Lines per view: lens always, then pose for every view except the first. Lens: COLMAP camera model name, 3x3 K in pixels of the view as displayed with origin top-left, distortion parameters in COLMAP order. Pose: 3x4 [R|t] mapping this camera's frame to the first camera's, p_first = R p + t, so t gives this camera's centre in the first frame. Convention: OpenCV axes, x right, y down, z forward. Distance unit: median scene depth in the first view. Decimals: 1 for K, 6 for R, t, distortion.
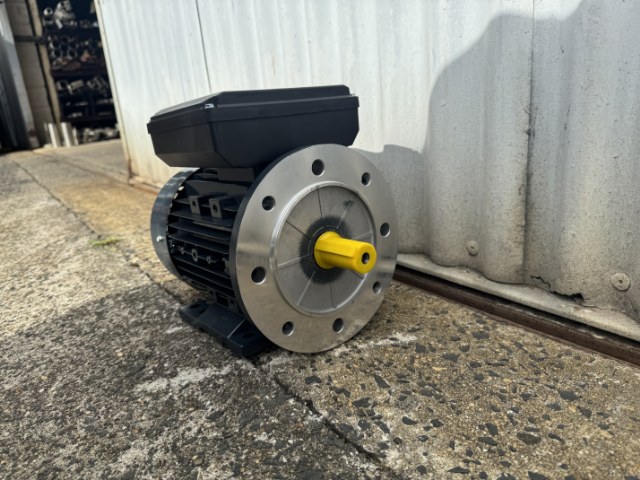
lens RADIAL K [[463.8, 0, 317.9], [0, 463.8, 235.5], [0, 0, 1]] dist [-0.019892, -0.005979]
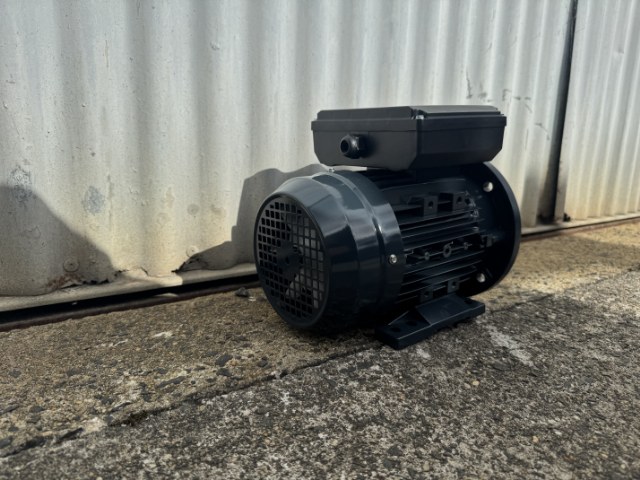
lens RADIAL K [[463.8, 0, 316.7], [0, 463.8, 243.0], [0, 0, 1]] dist [-0.019892, -0.005979]
pose [[0.034339, -0.122427, 0.991883, -1.423125], [0.259191, 0.959602, 0.109469, -0.178739], [-0.965216, 0.253328, 0.064684, 1.326064]]
